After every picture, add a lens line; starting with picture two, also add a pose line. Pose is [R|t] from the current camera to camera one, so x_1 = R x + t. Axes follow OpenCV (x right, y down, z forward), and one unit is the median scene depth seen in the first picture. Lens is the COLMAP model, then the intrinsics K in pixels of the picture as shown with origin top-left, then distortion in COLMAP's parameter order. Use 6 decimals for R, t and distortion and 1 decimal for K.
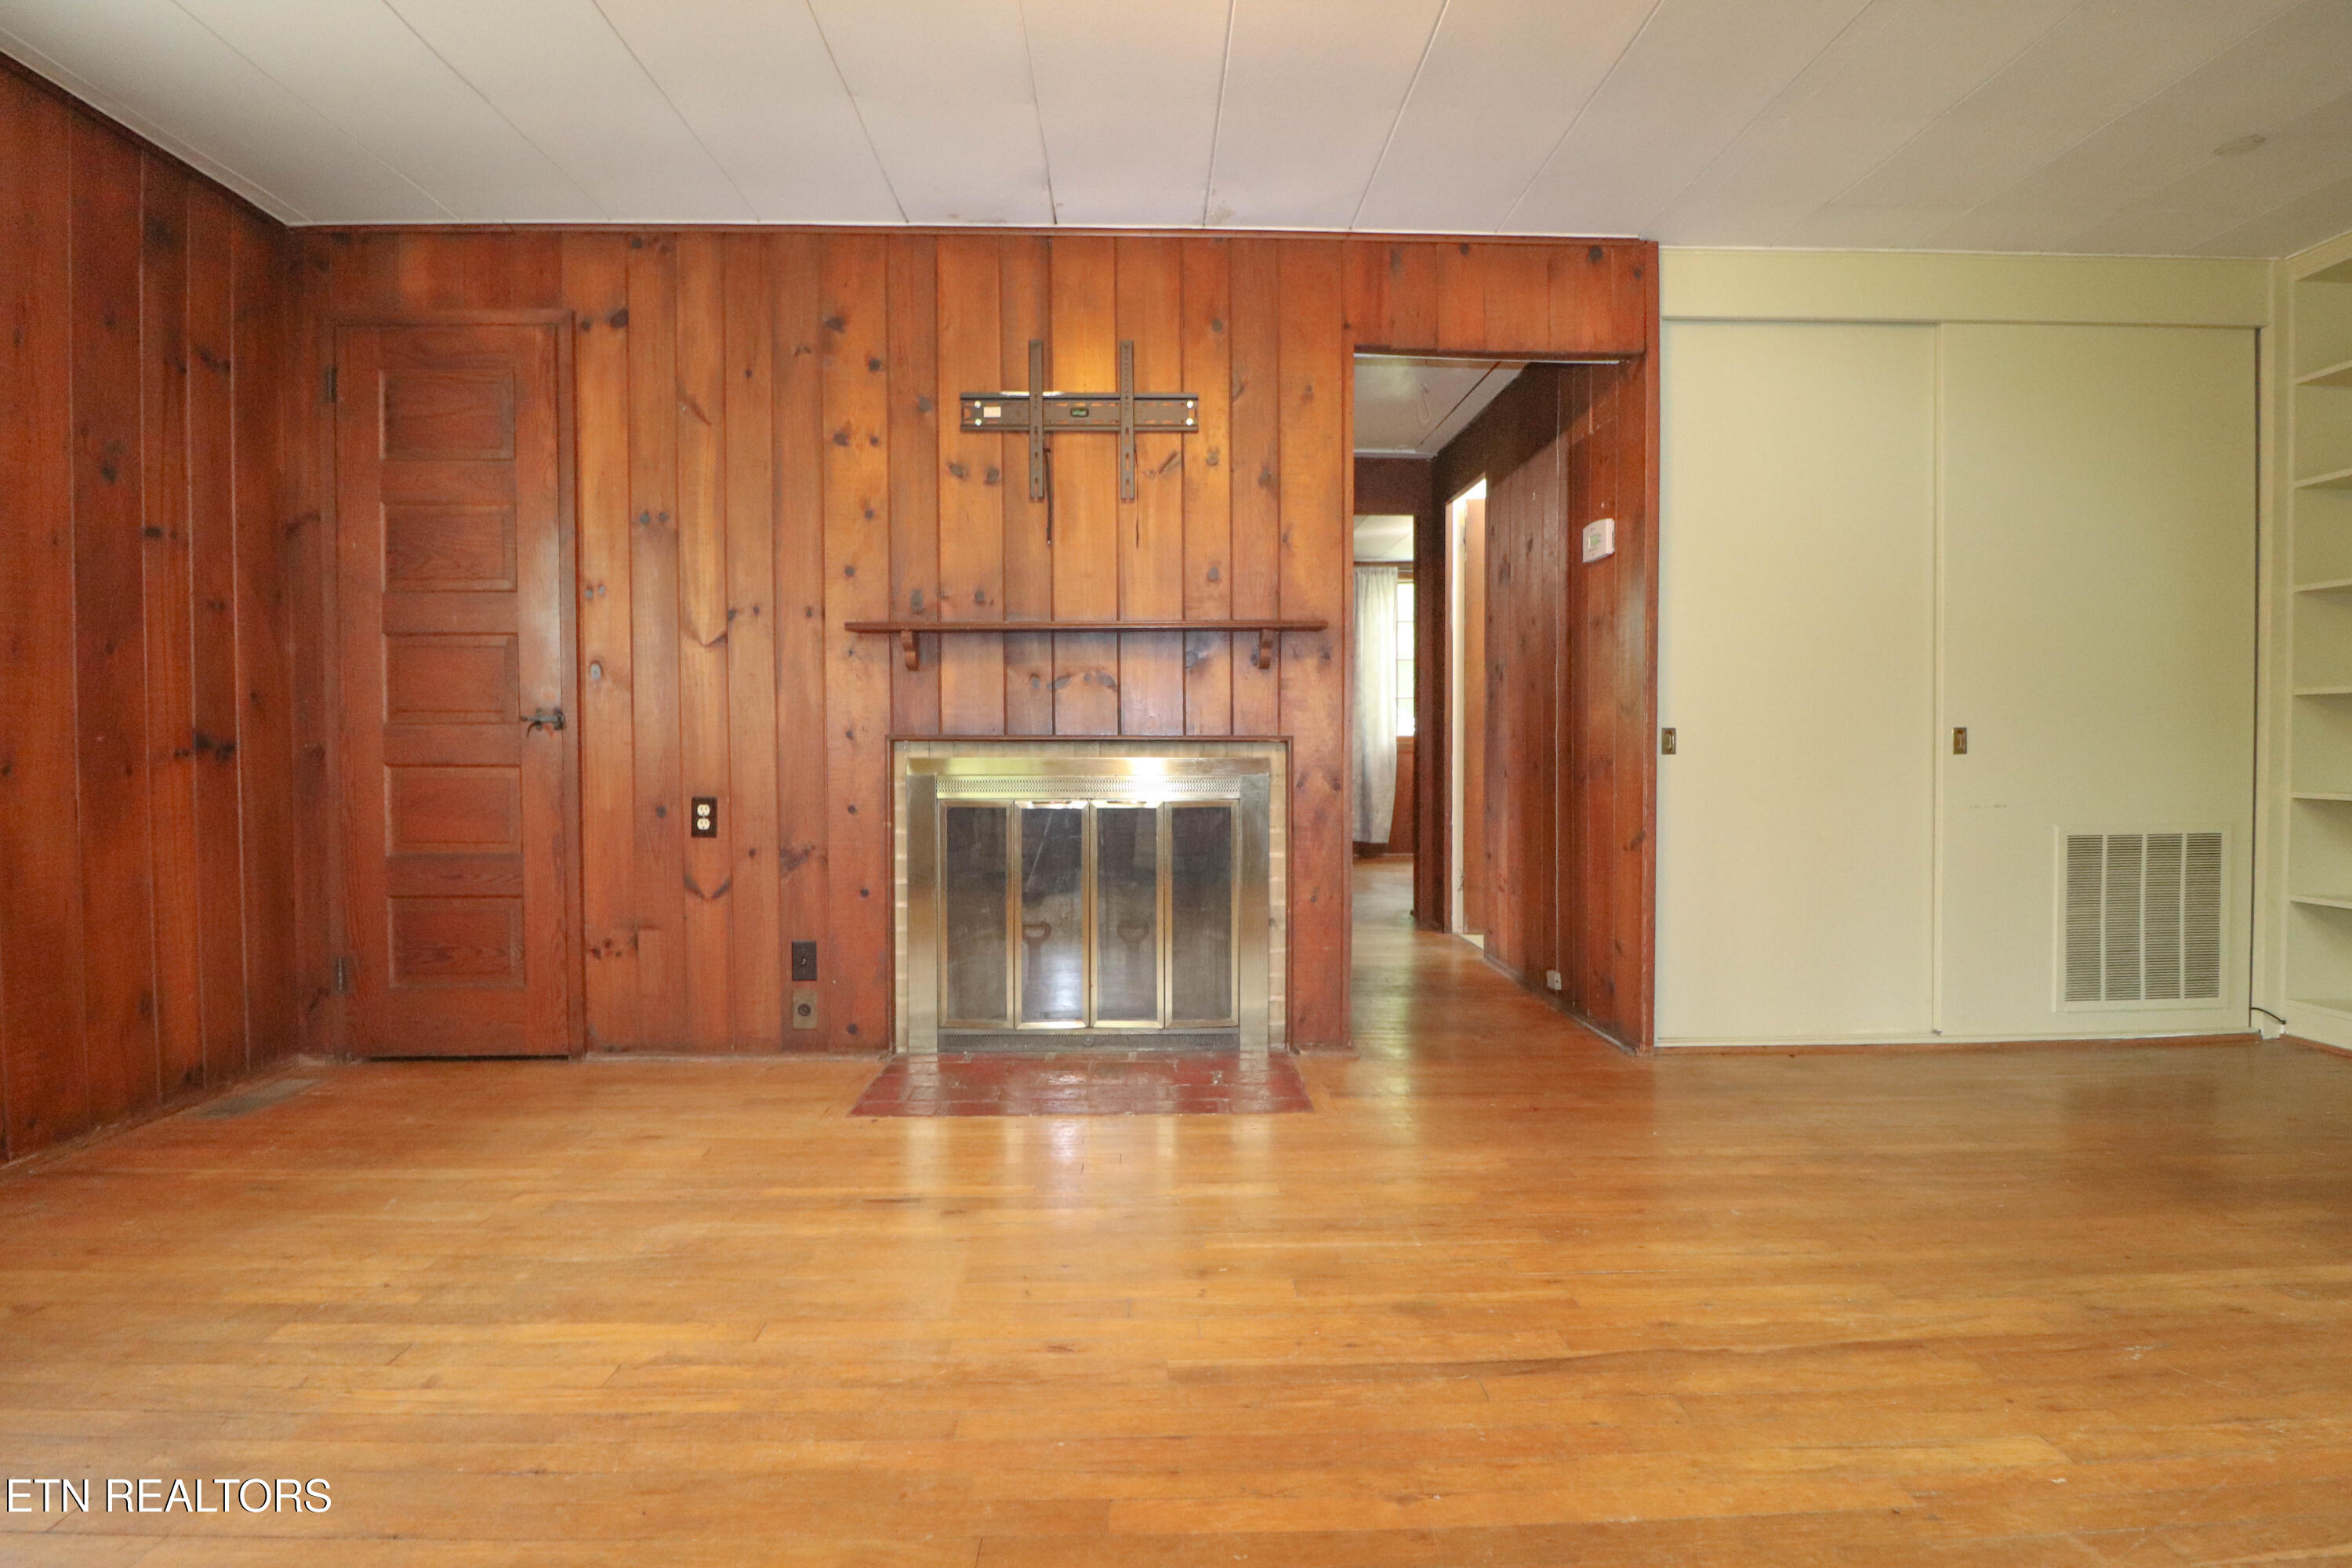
lens RADIAL K [[1085.6, 0, 1174.2], [0, 1085.6, 785.2], [0, 0, 1]] dist [-0.011909, -0.004030]
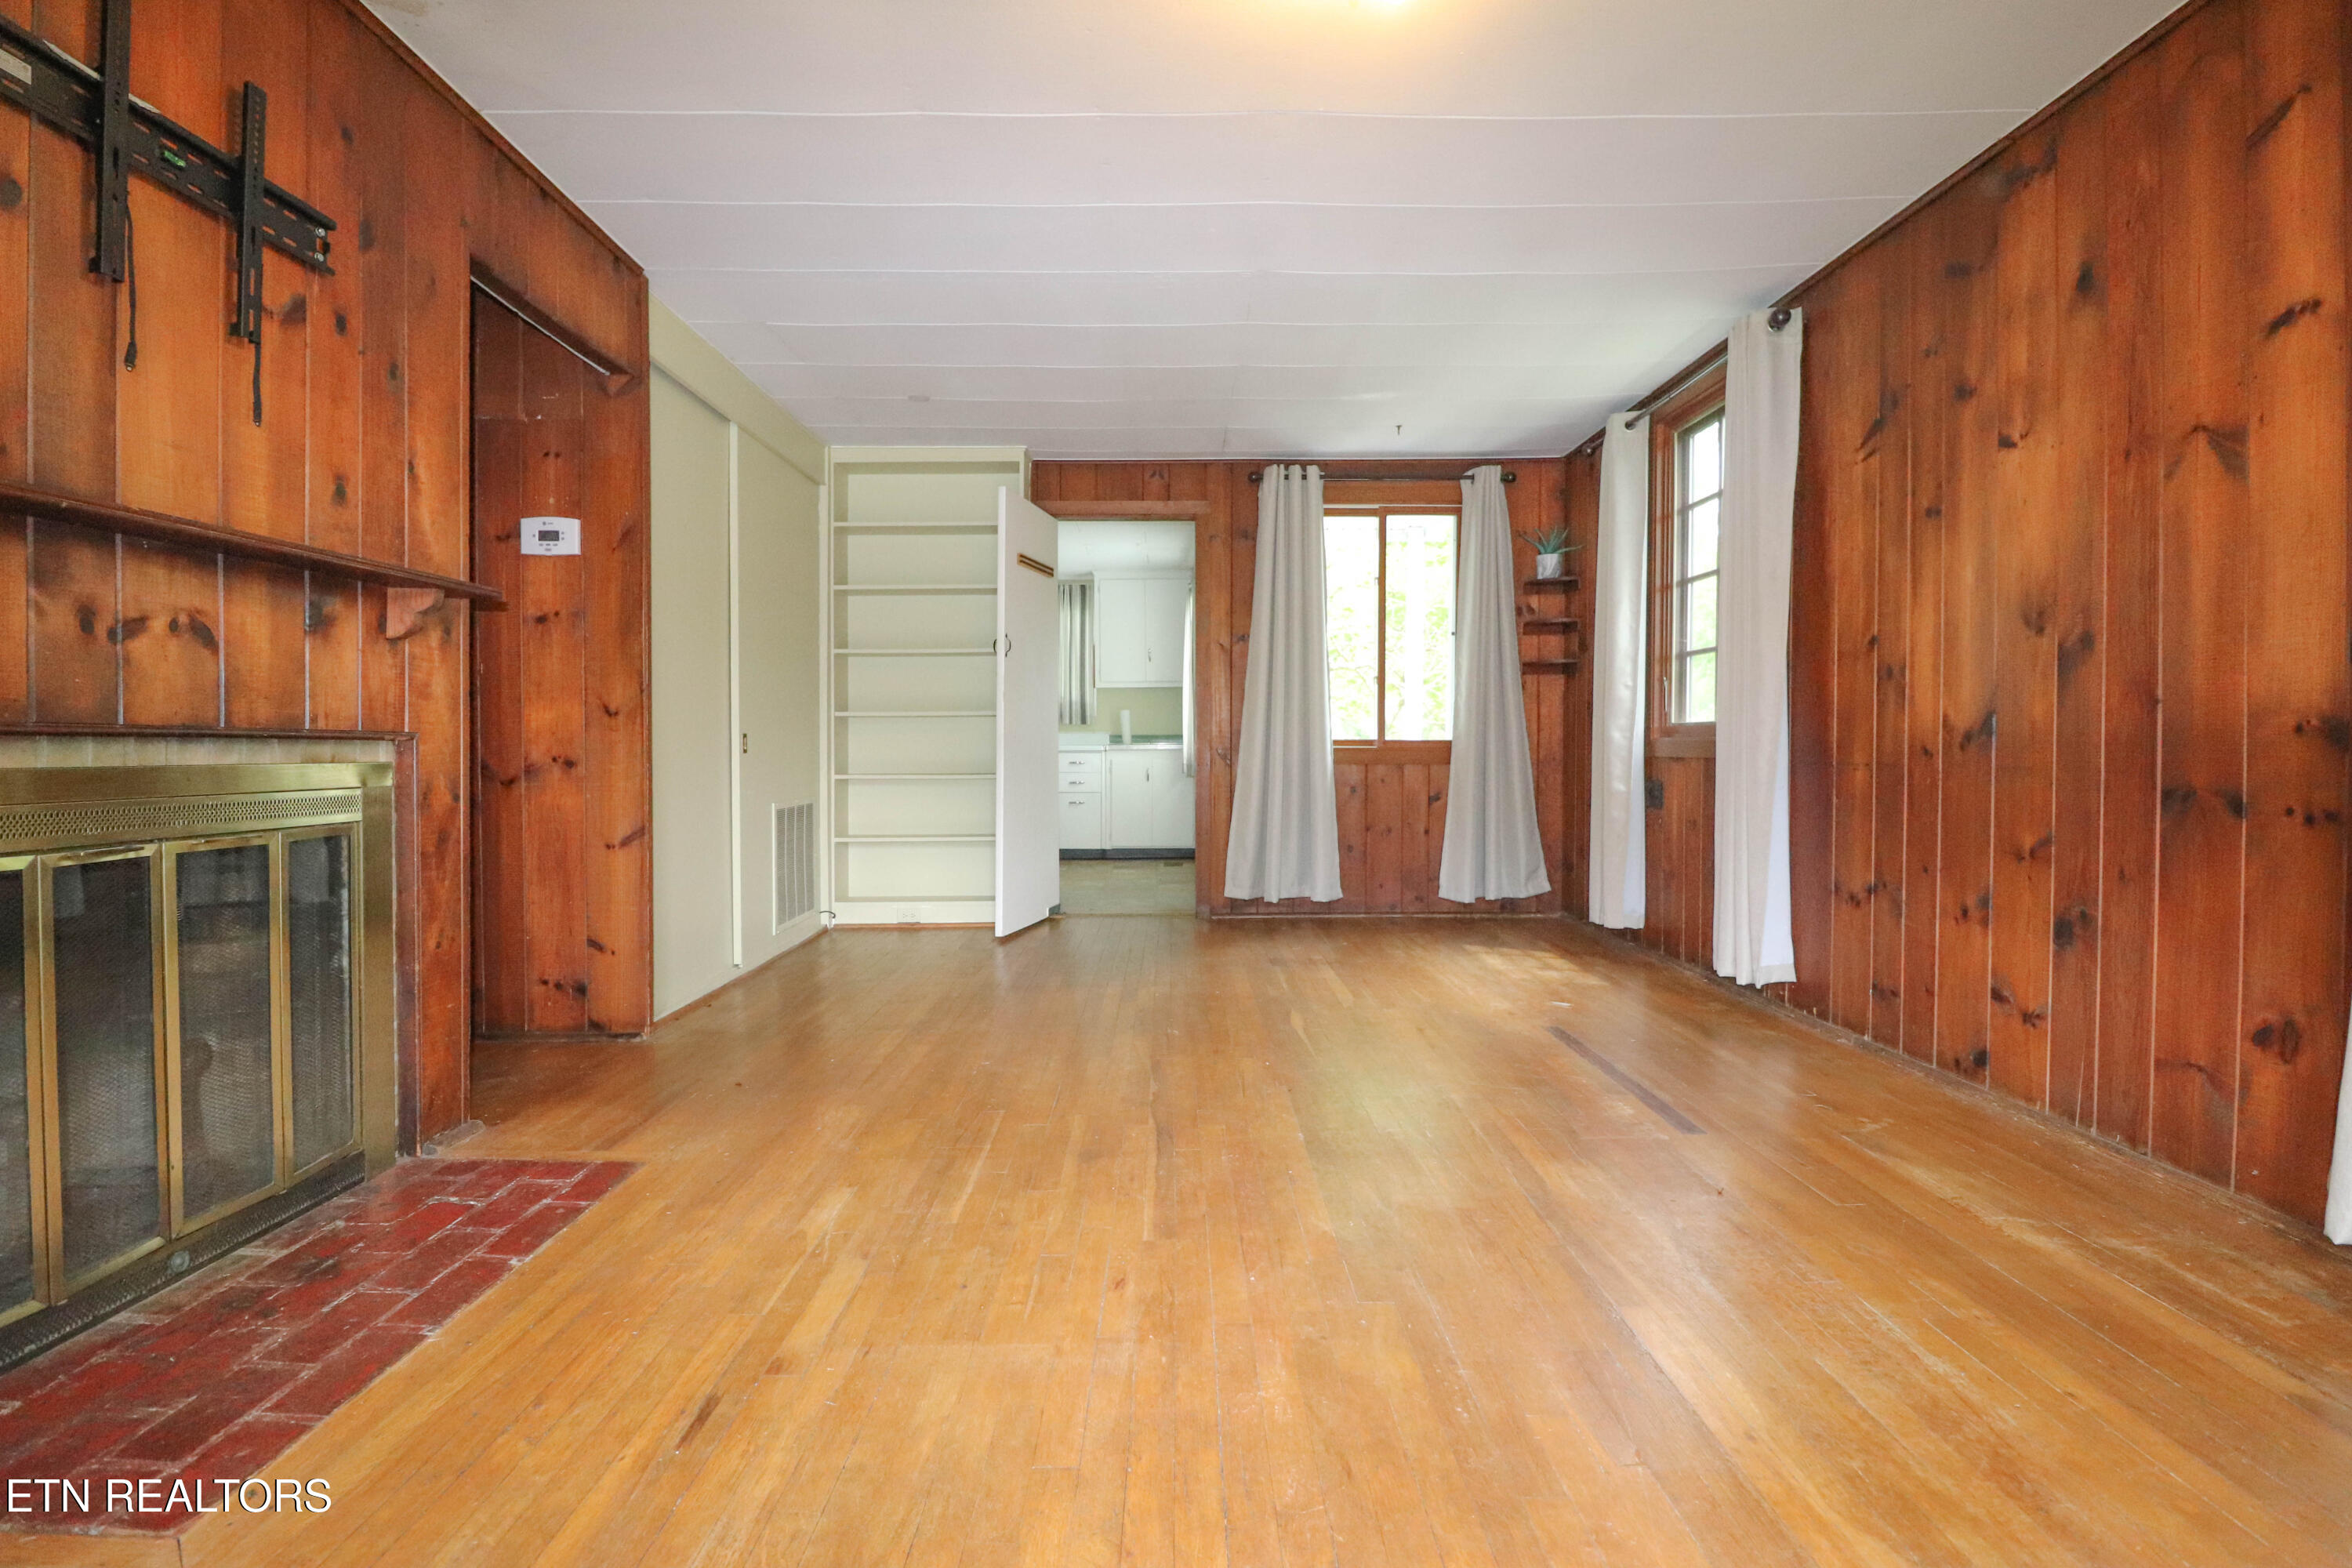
lens RADIAL K [[1085.6, 0, 1171.5], [0, 1085.6, 765.3], [0, 0, 1]] dist [-0.011909, -0.004030]
pose [[0.018682, -0.015097, 0.999711, -0.649760], [0.033048, 0.999349, 0.014474, -0.016314], [-0.999279, 0.032768, 0.019168, 0.483673]]
